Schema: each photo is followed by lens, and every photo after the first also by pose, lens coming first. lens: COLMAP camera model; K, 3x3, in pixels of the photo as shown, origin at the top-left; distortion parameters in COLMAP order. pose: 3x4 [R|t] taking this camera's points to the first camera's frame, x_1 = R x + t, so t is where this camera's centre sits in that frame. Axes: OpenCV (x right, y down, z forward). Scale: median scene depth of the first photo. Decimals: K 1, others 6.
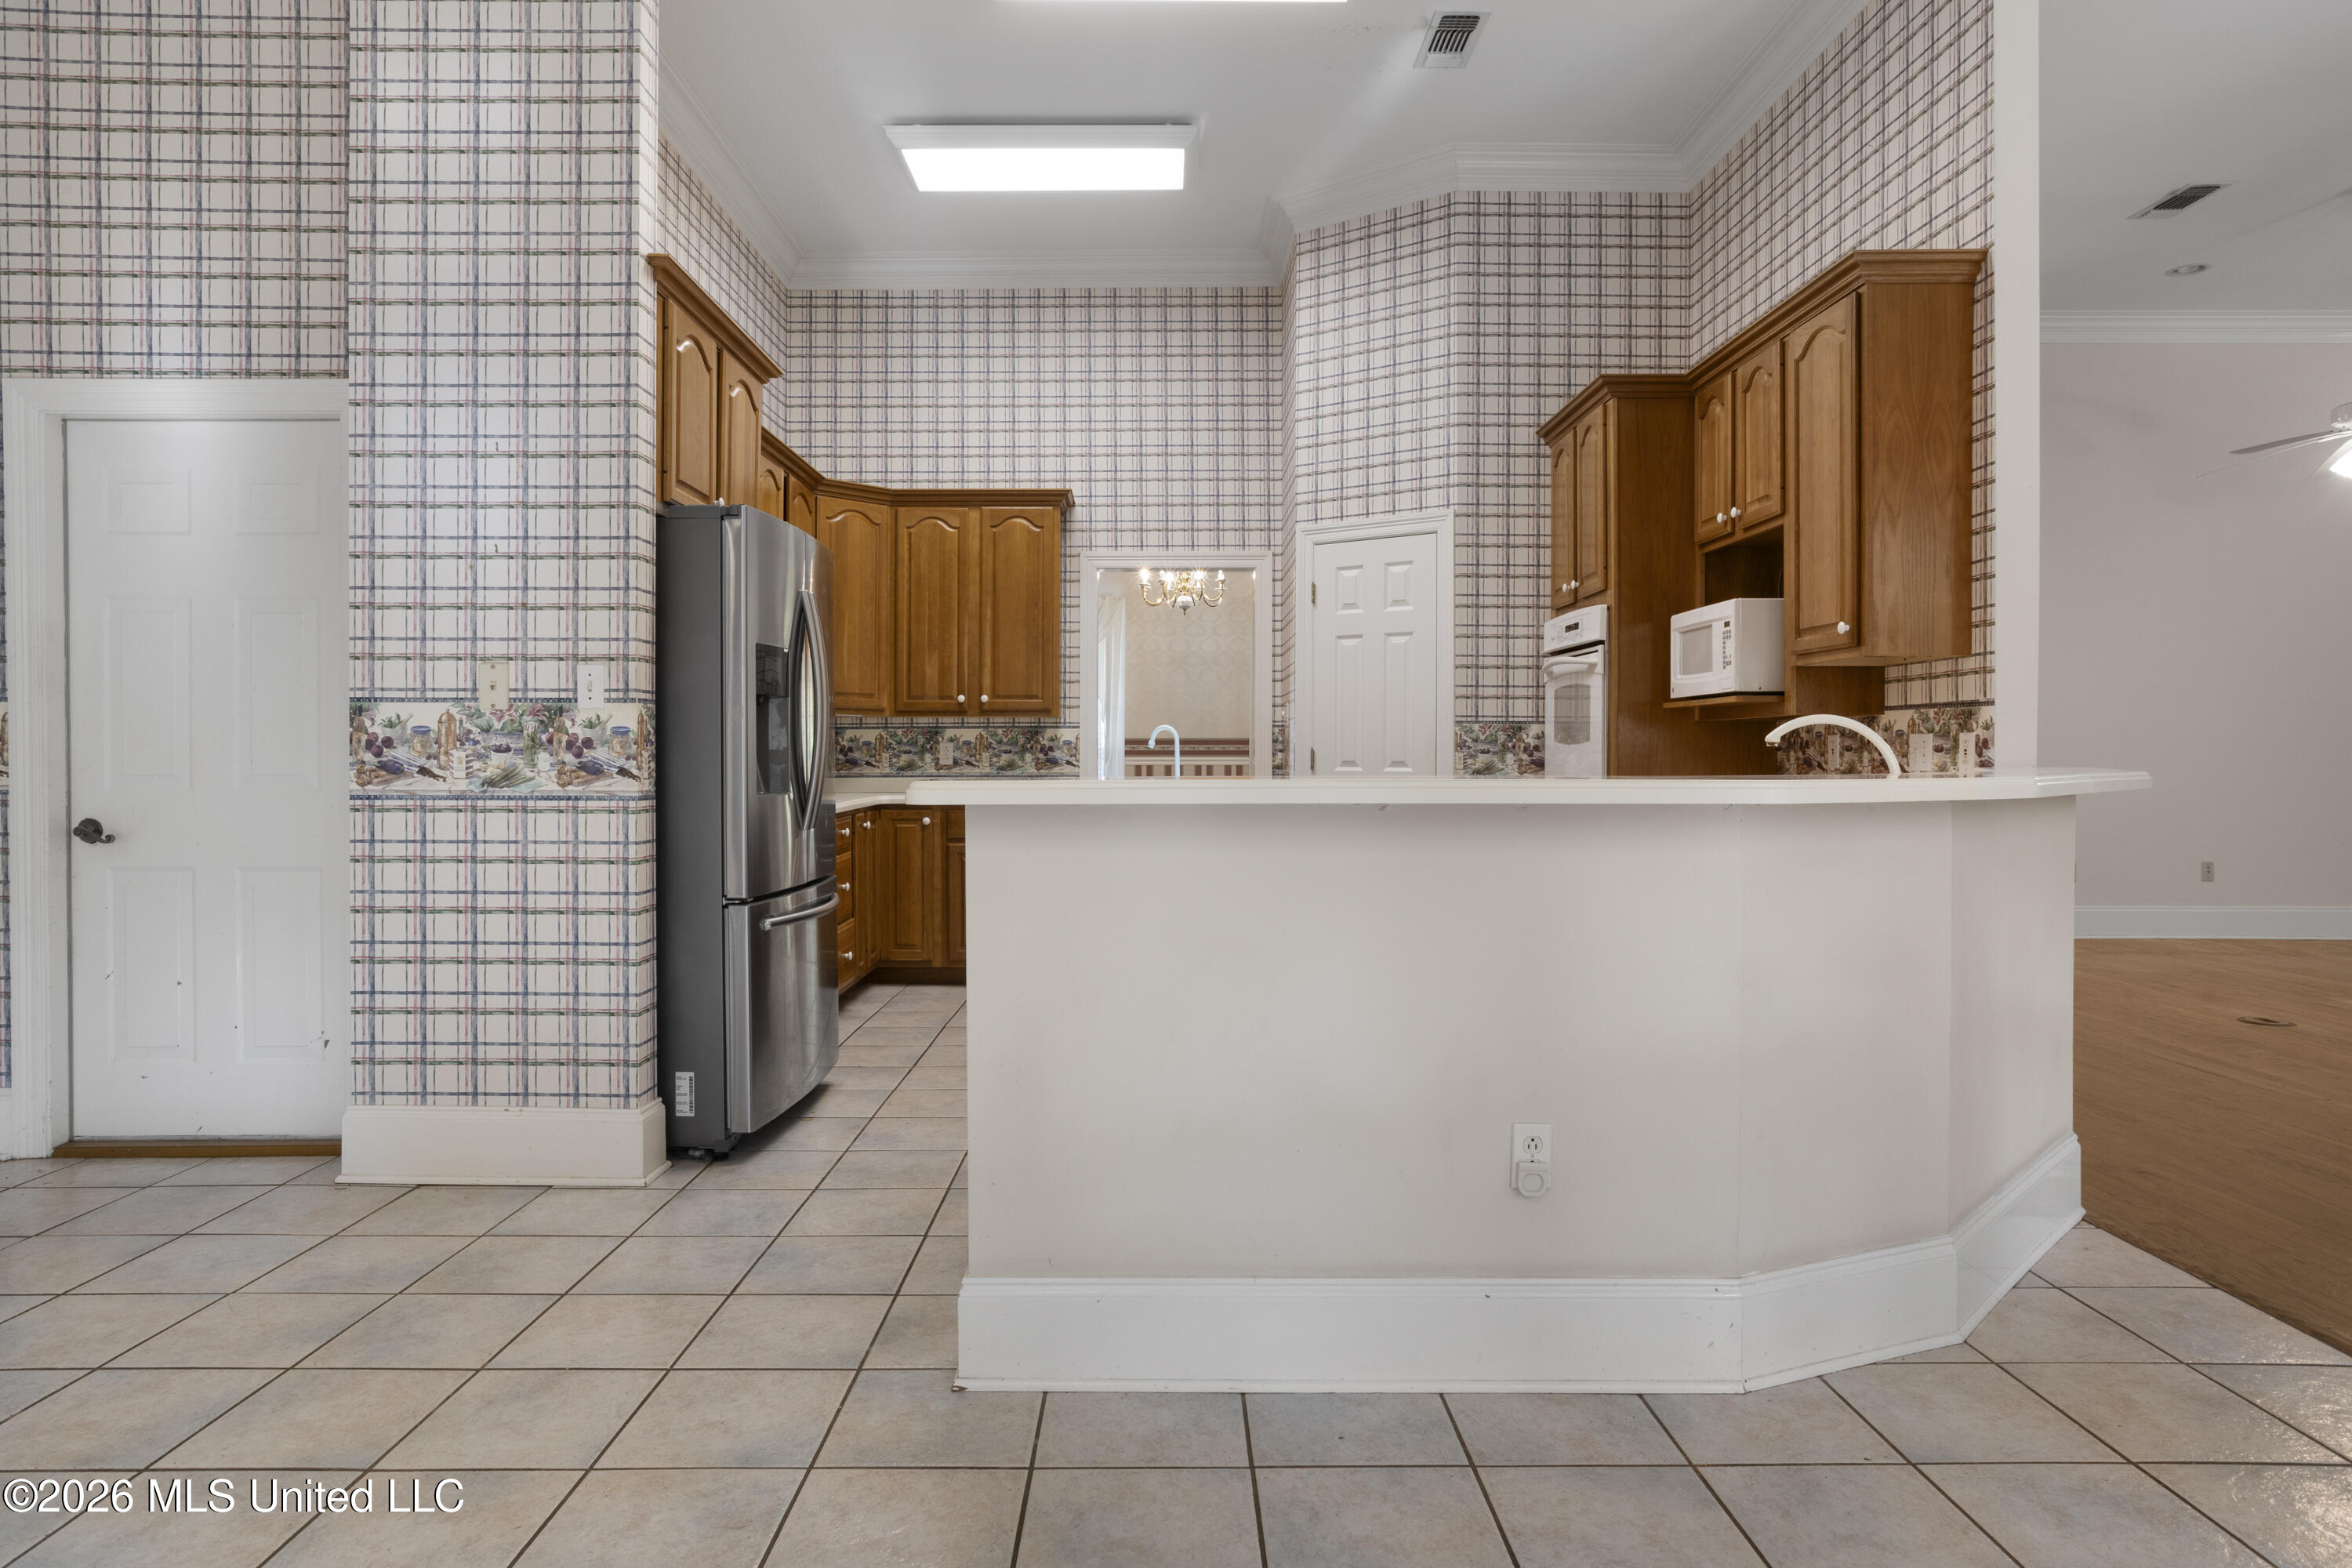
lens RADIAL K [[1333.3, 0, 1170.1], [0, 1333.3, 792.4], [0, 0, 1]] dist [-0.060184, 0.042579]
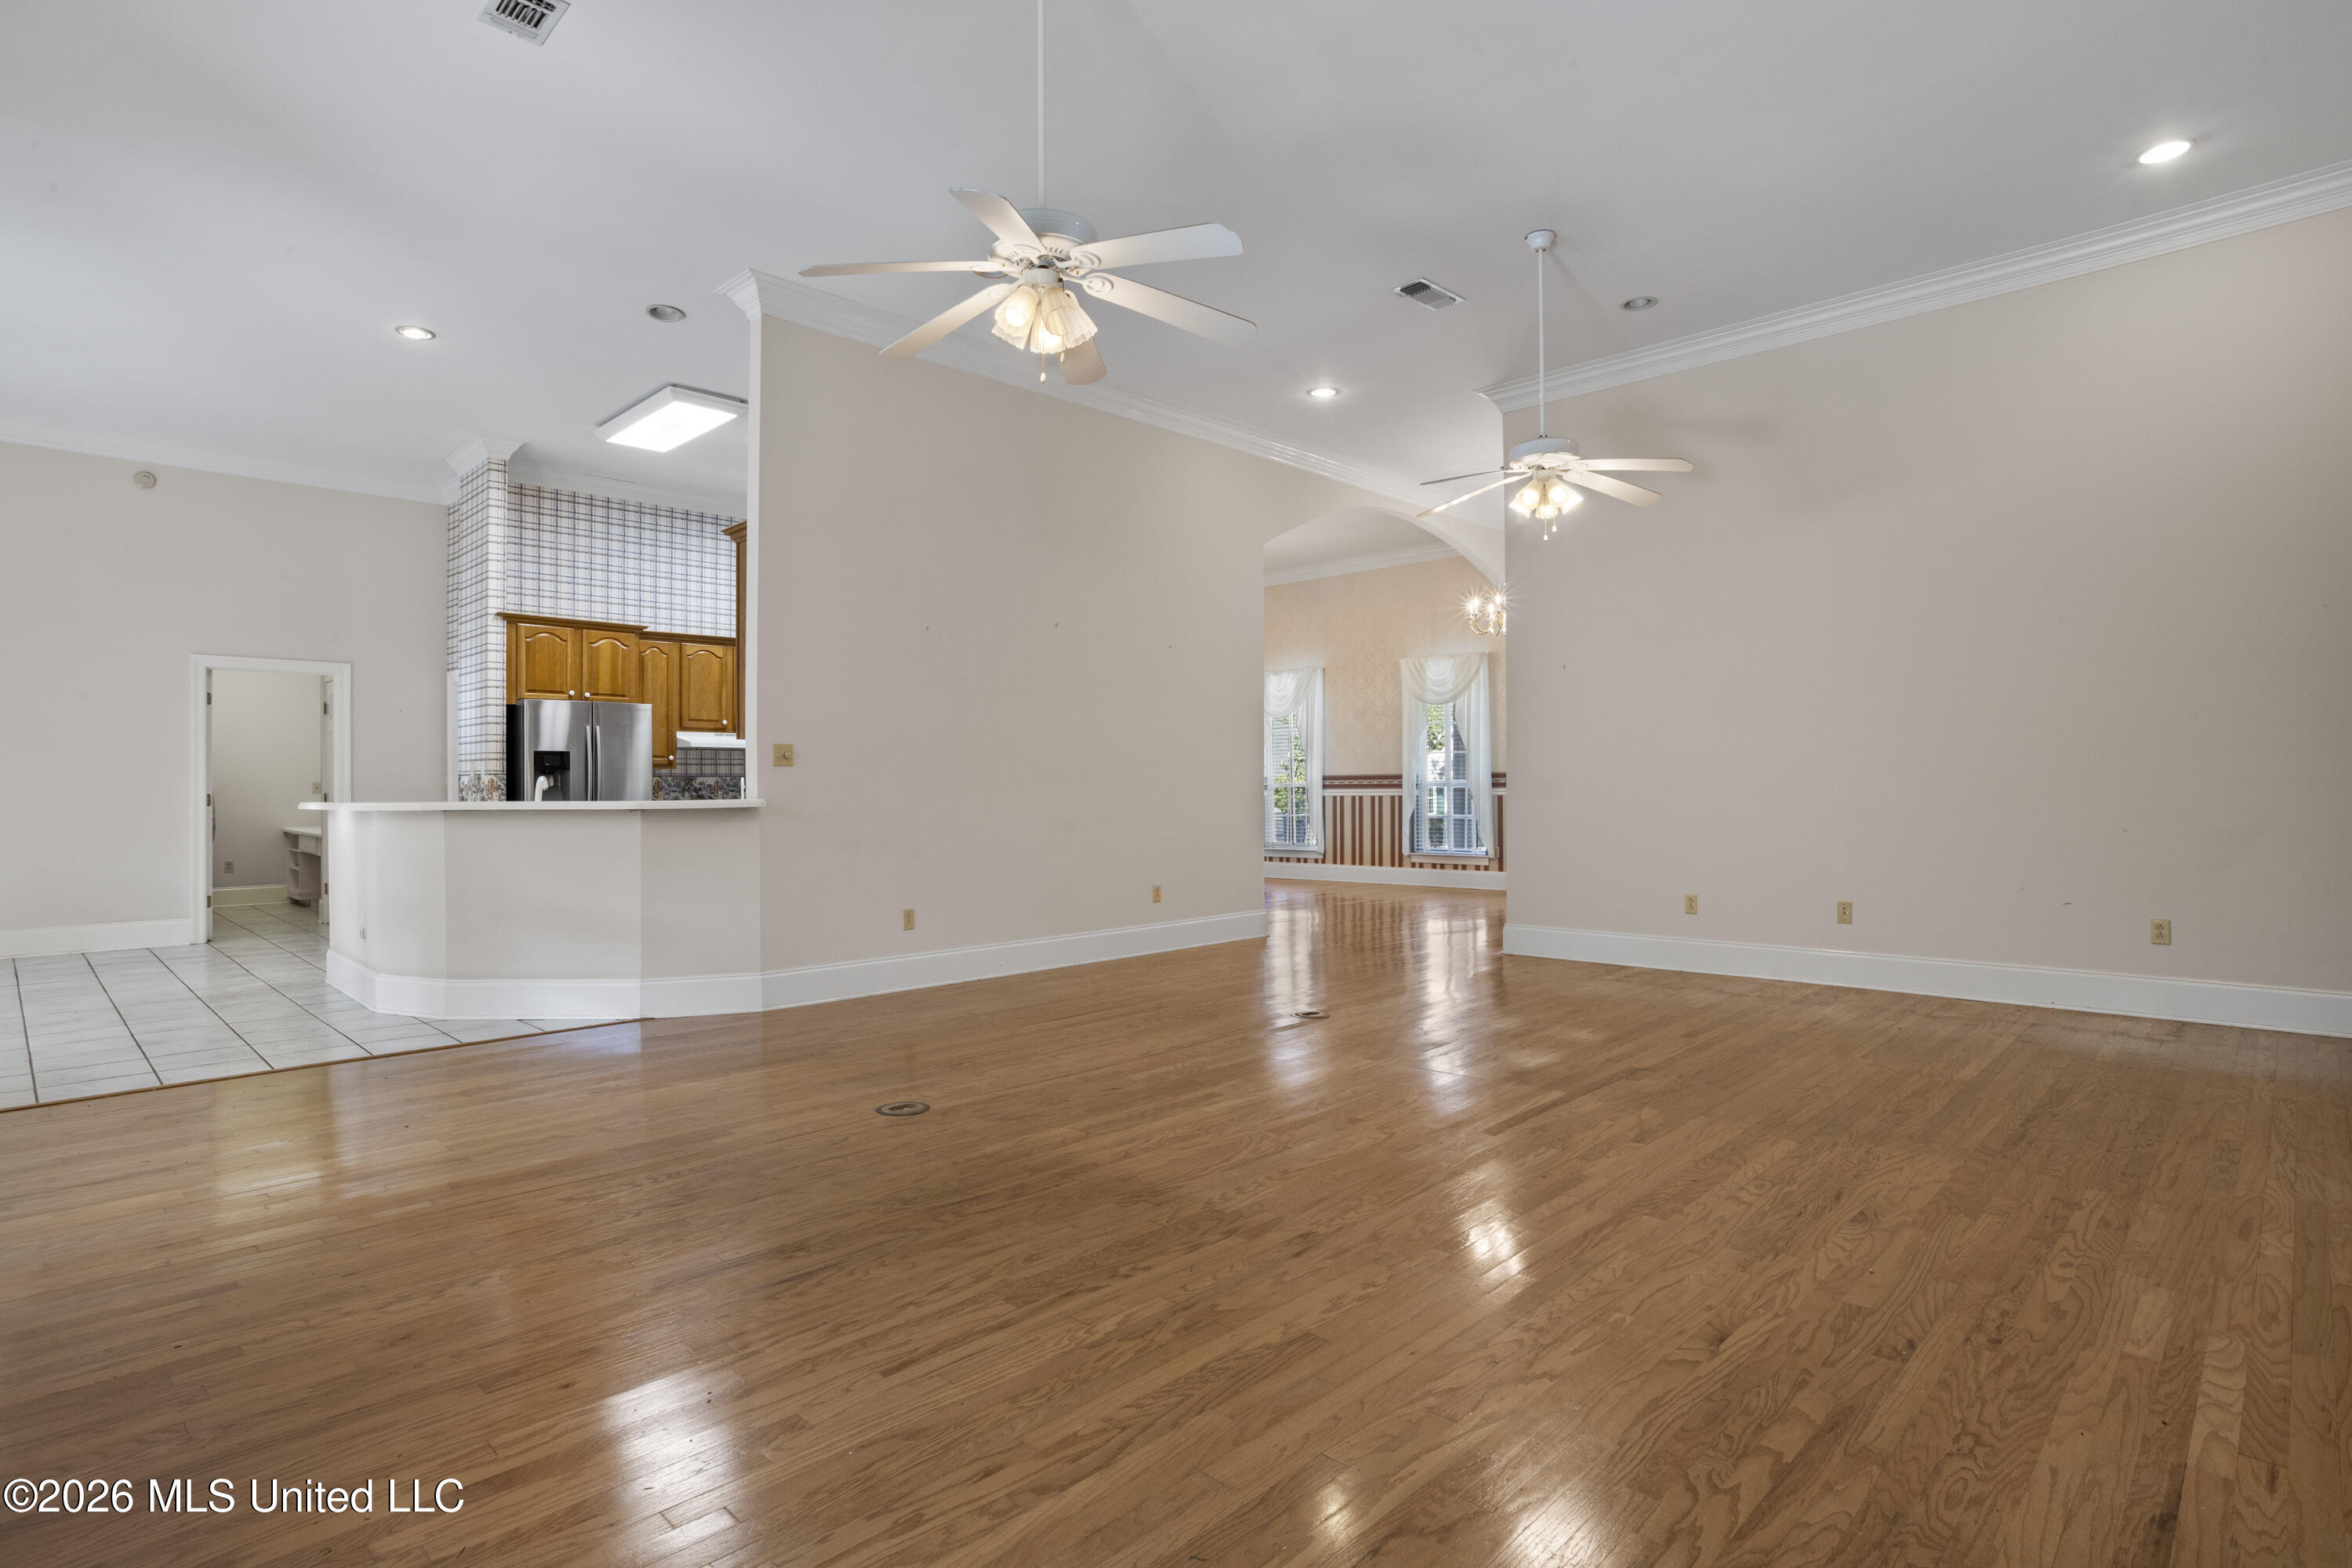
lens RADIAL K [[1186.6, 0, 1176.0], [0, 1186.6, 784.0], [0, 0, 1]] dist [-0.017878, 0.000795]
pose [[0.713389, -0.009917, -0.700699, 1.209201], [-0.011410, 0.999603, -0.025764, -0.001108], [0.700676, 0.026375, 0.712992, 0.125078]]
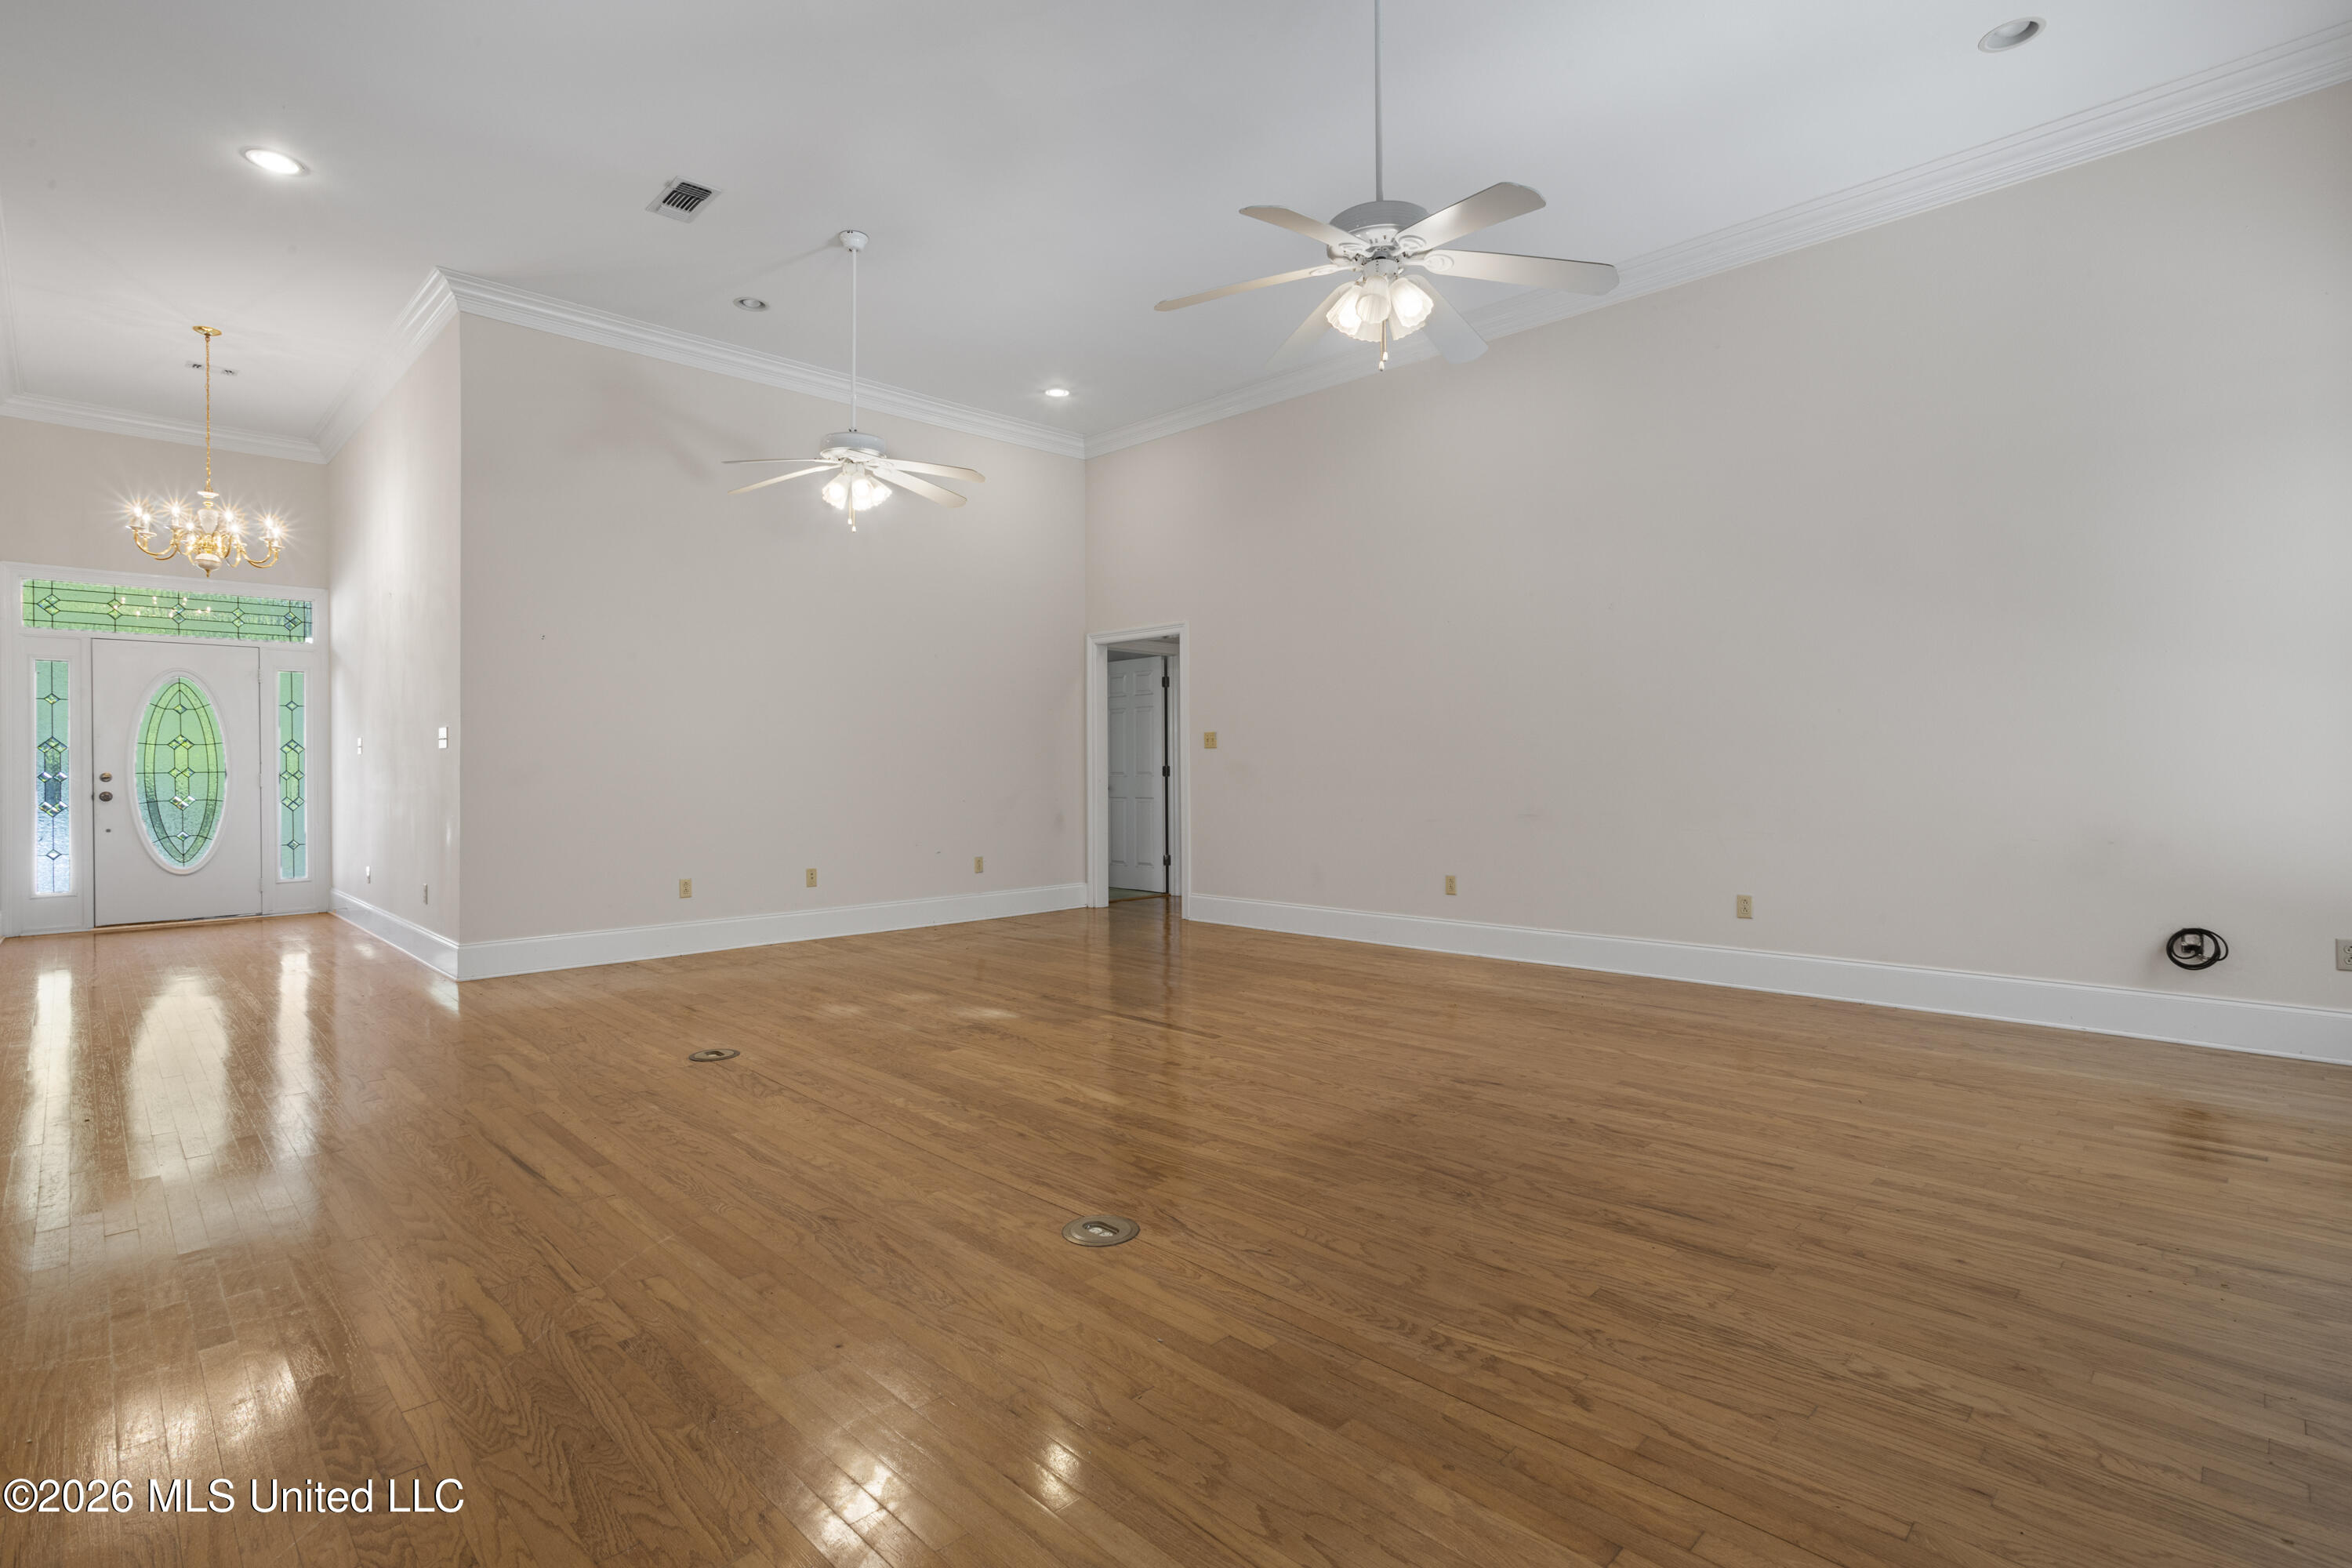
lens RADIAL K [[1108.8, 0, 1174.1], [0, 1108.8, 766.2], [0, 0, 1]] dist [-0.001480, 0.007098]
pose [[0.700961, -0.004443, 0.713186, 0.411917], [0.027849, 0.999388, -0.021146, -0.004772], [-0.712656, 0.034684, 0.700656, 0.164999]]
